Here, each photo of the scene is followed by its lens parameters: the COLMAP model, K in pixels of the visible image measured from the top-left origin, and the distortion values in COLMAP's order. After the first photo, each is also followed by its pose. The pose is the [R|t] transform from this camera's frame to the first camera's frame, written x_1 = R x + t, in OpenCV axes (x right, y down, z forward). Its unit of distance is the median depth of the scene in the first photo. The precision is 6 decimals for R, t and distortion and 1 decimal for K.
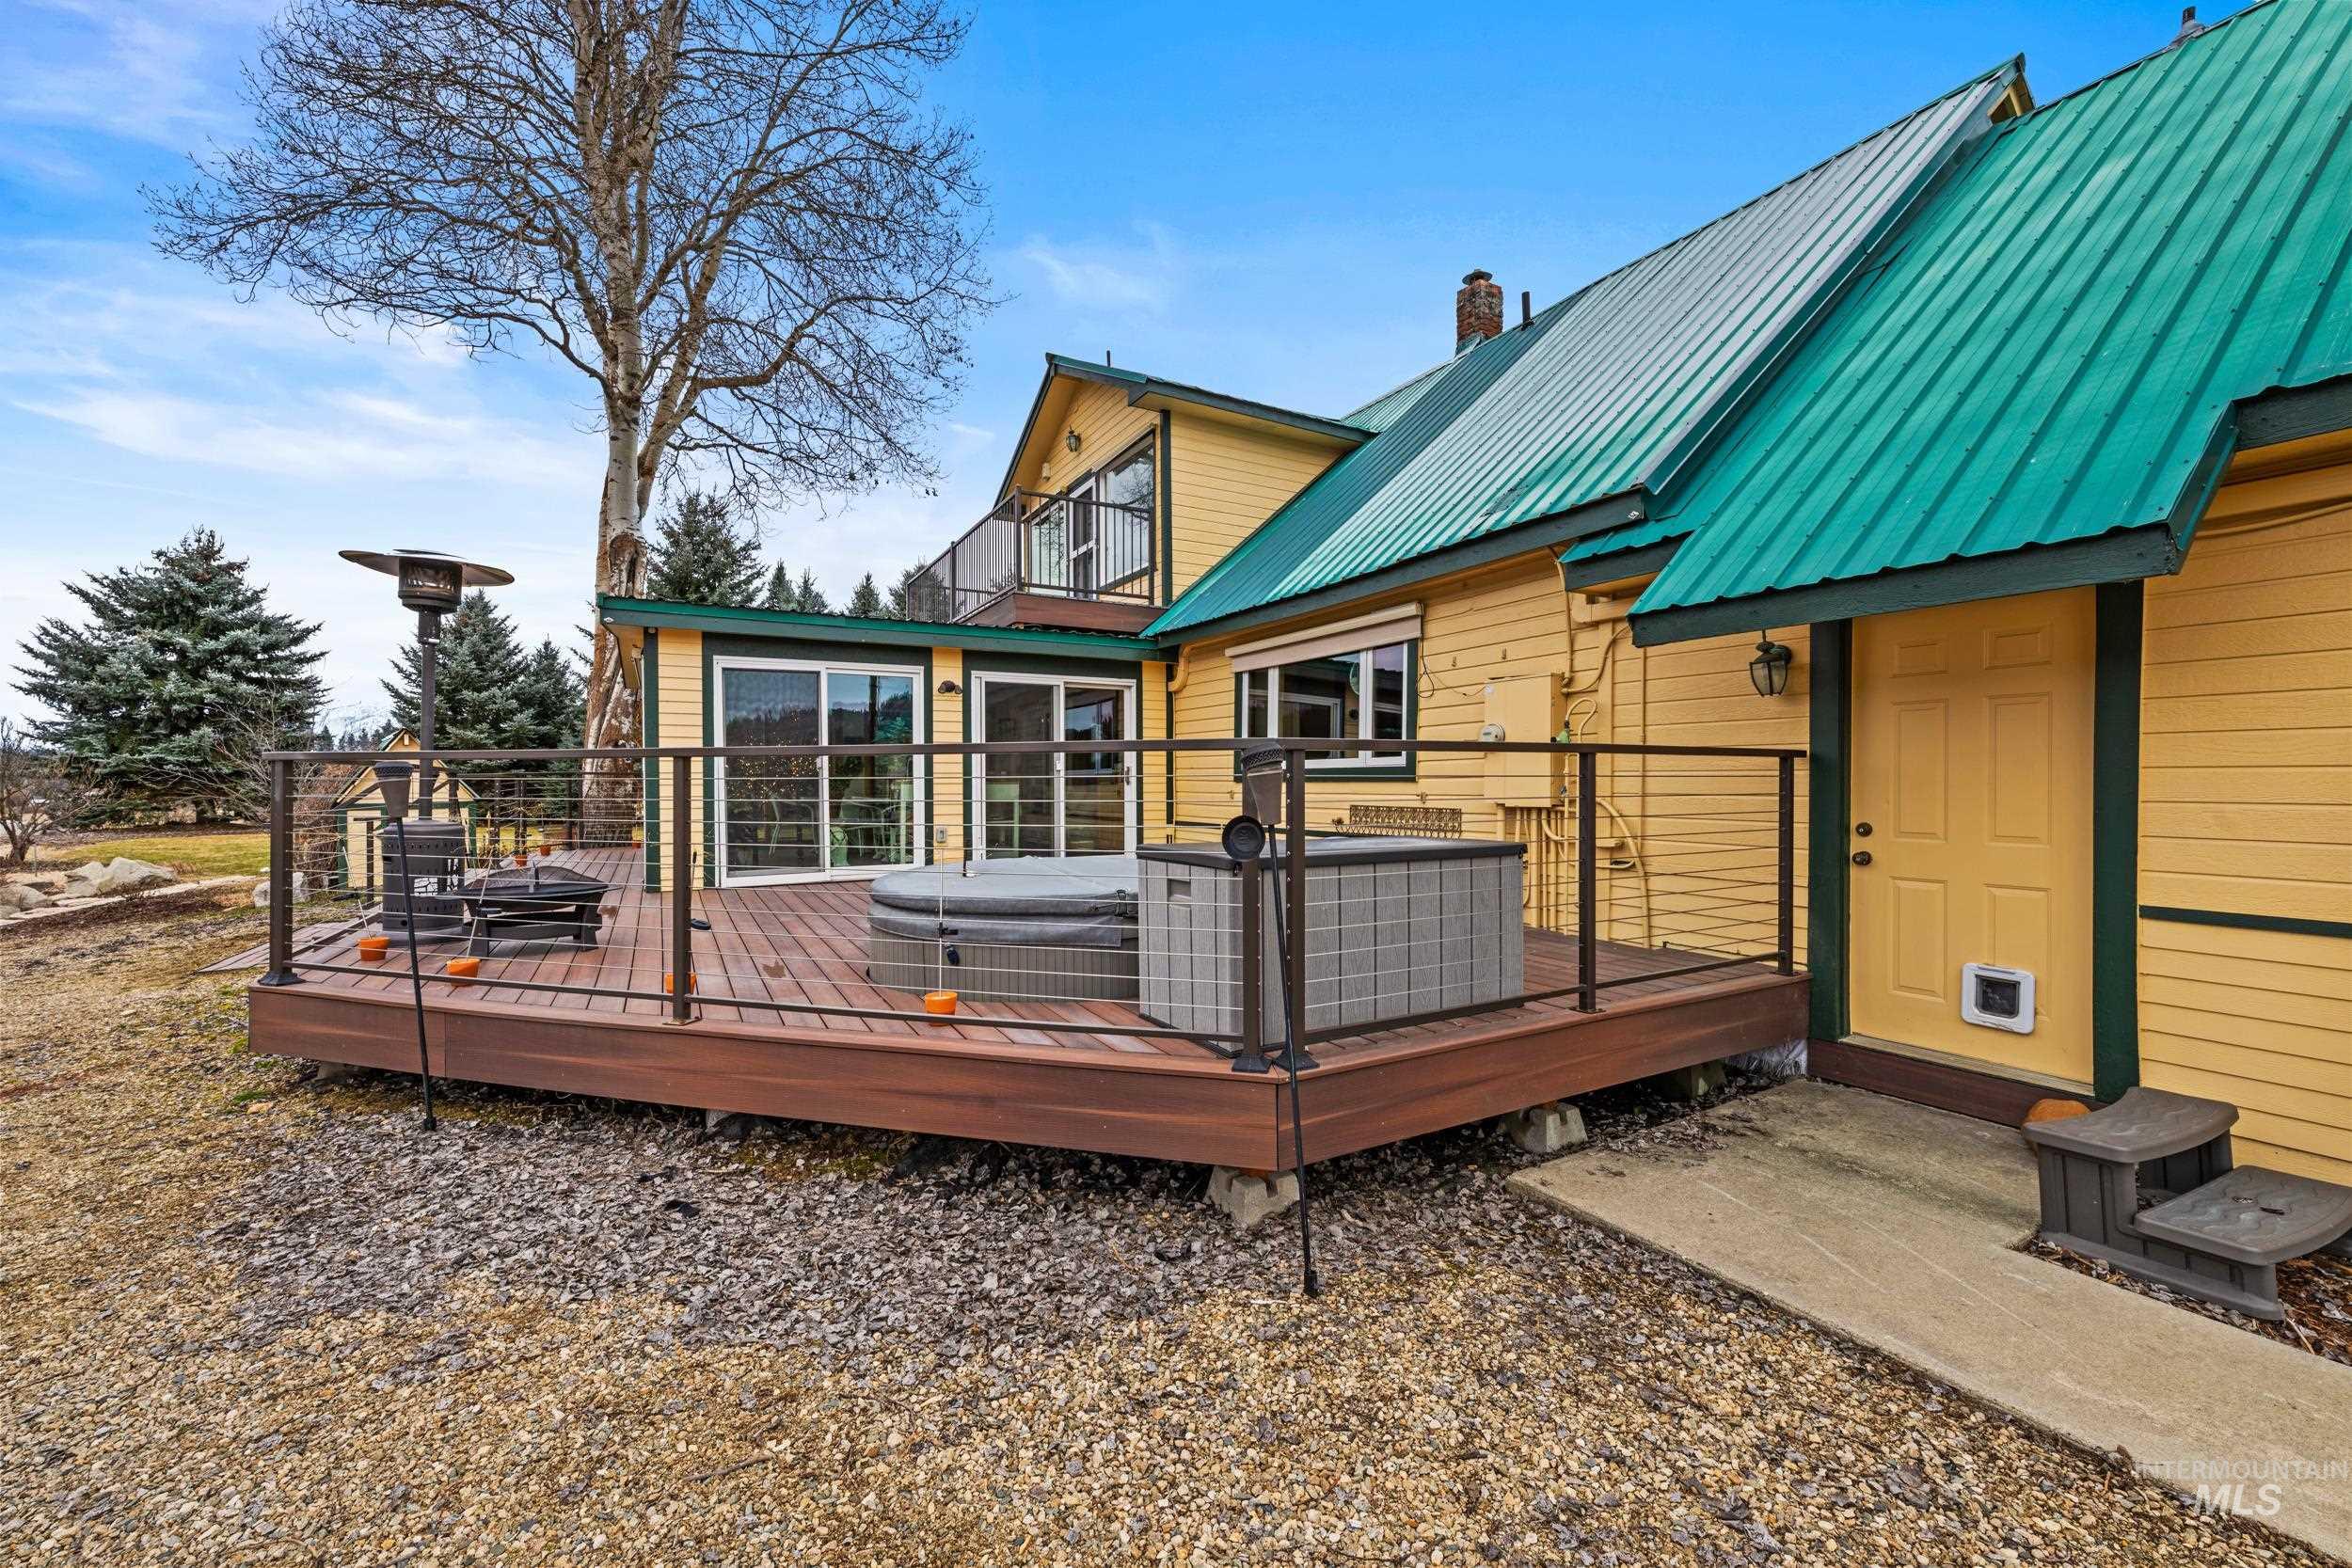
lens RADIAL K [[930.1, 0, 1176.0], [0, 930.1, 784.0], [0, 0, 1]] dist [-0.000819, 0.002767]
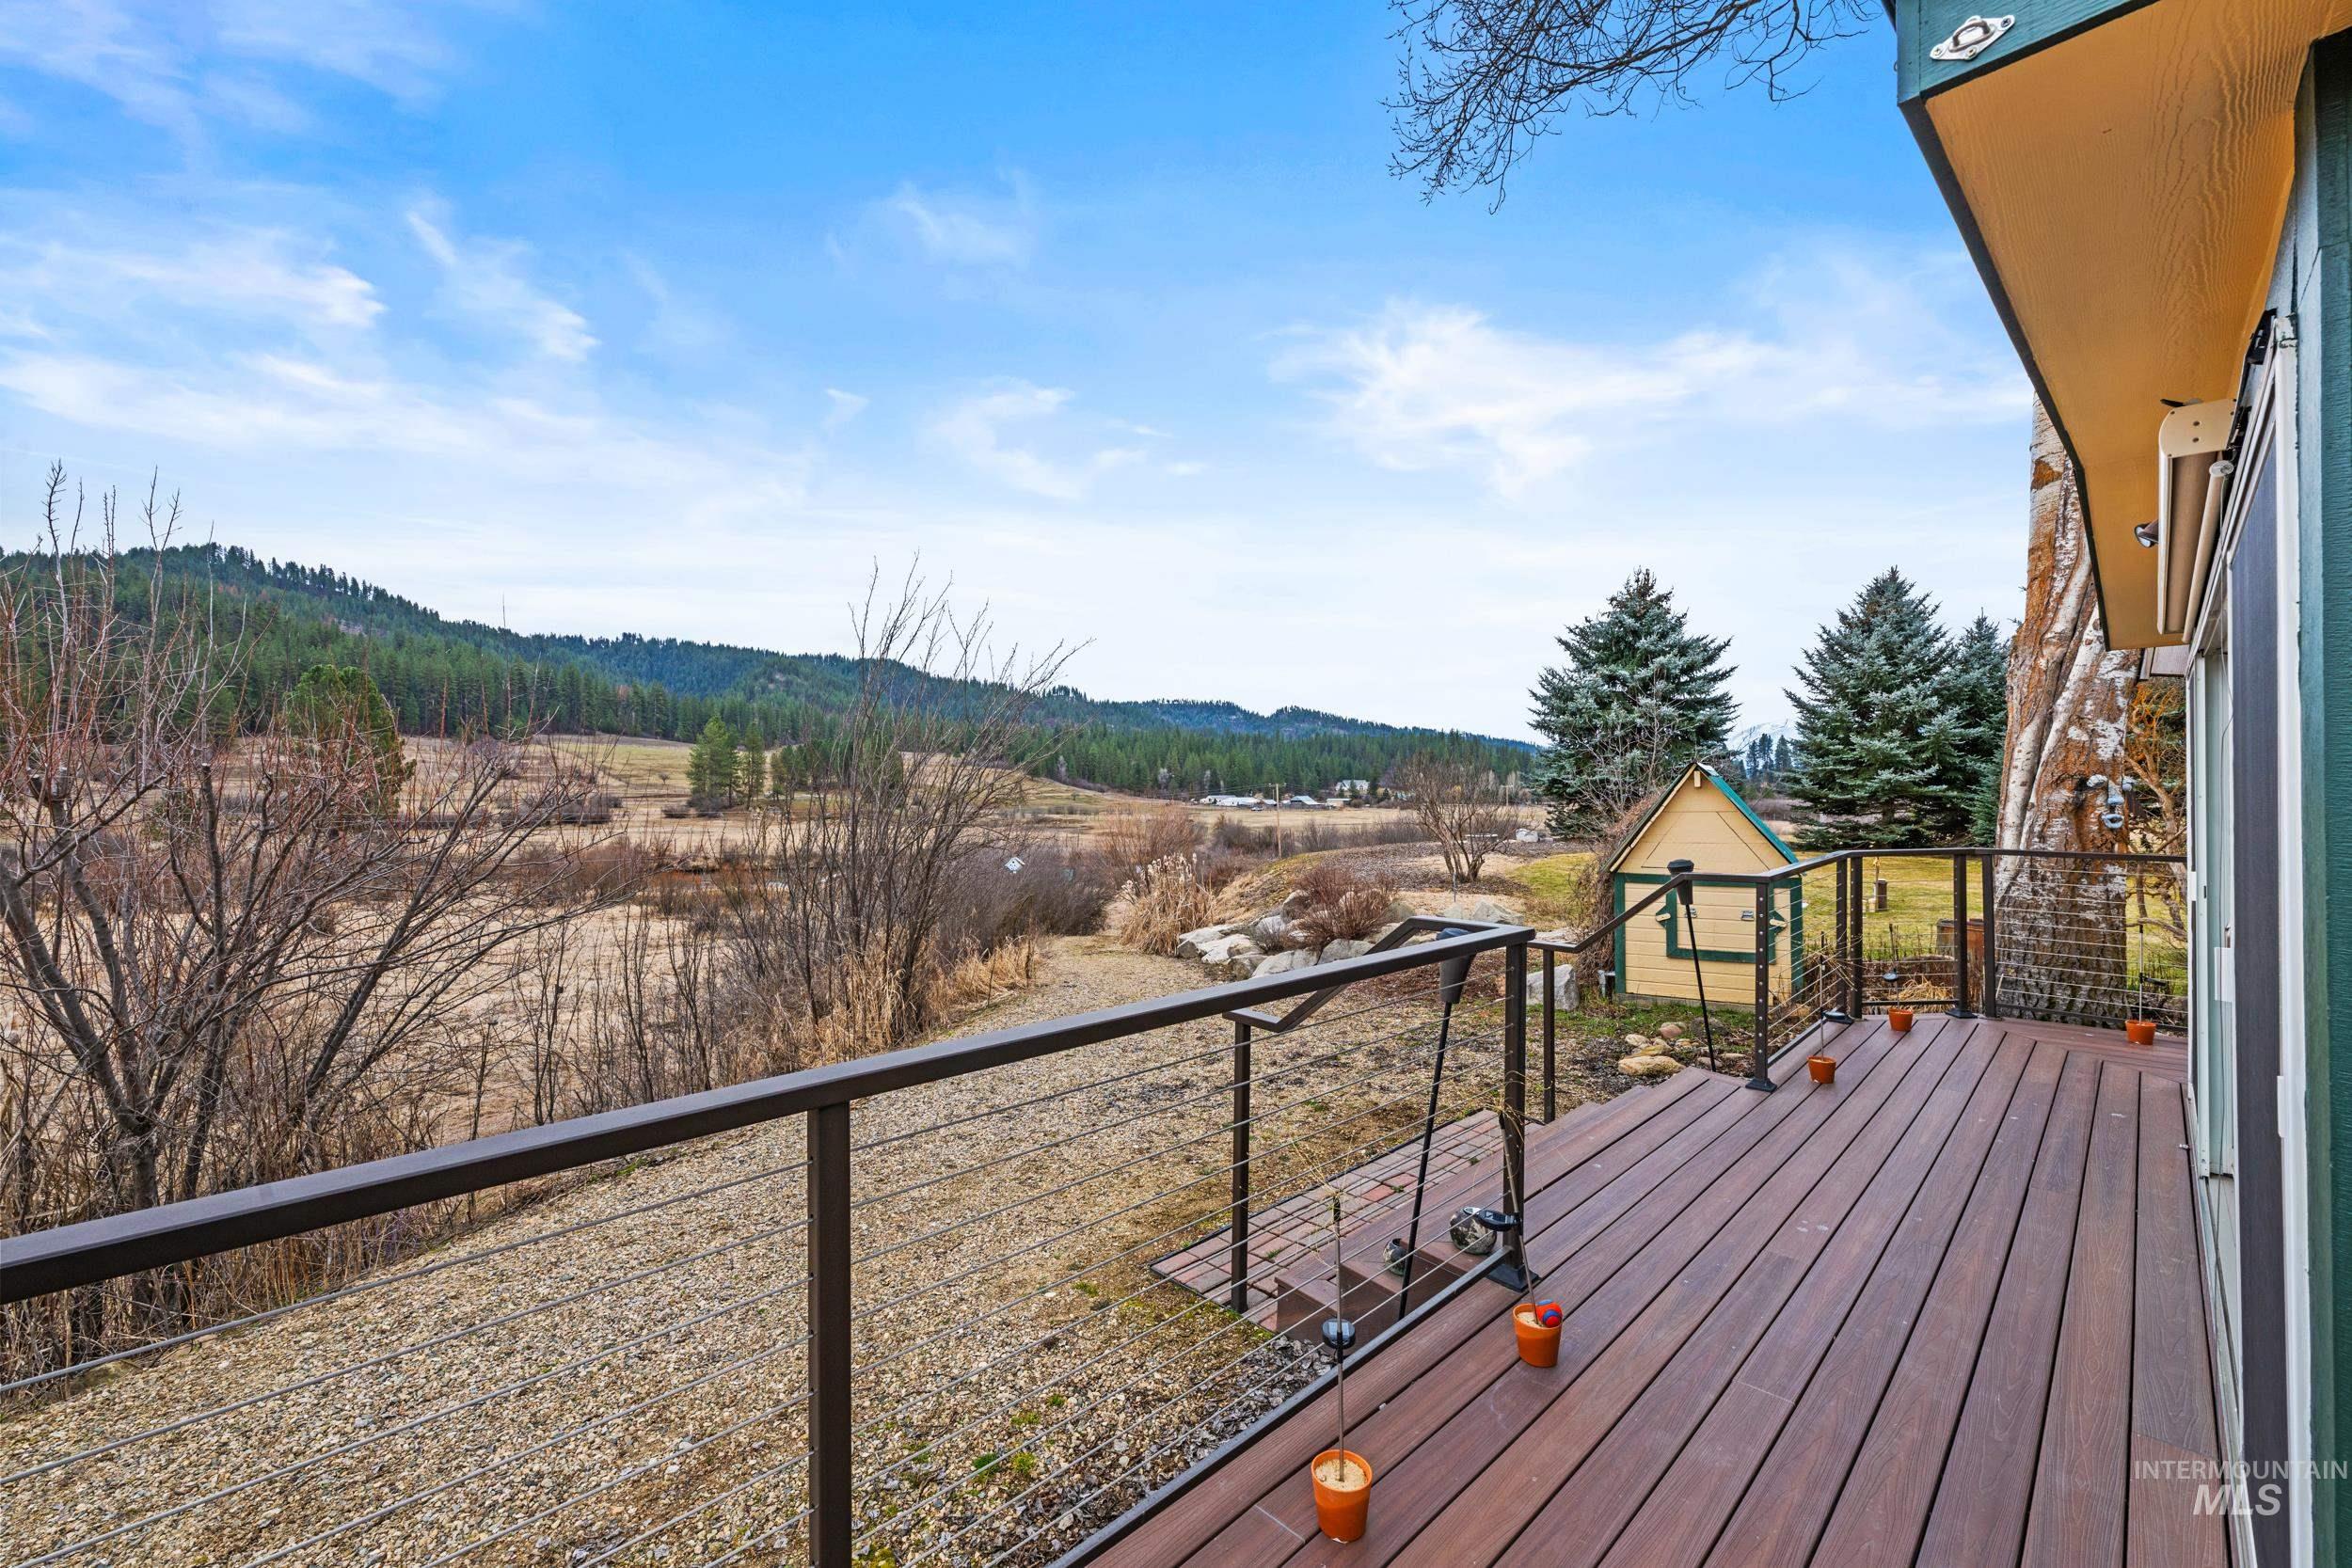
lens RADIAL K [[930.1, 0, 1176.0], [0, 930.1, 784.0], [0, 0, 1]] dist [-0.000819, 0.002767]
pose [[0.249550, -0.003504, -0.968355, -0.111493], [0.001641, 0.999994, -0.003196, -0.016321], [0.968360, -0.000792, 0.249554, 0.187462]]
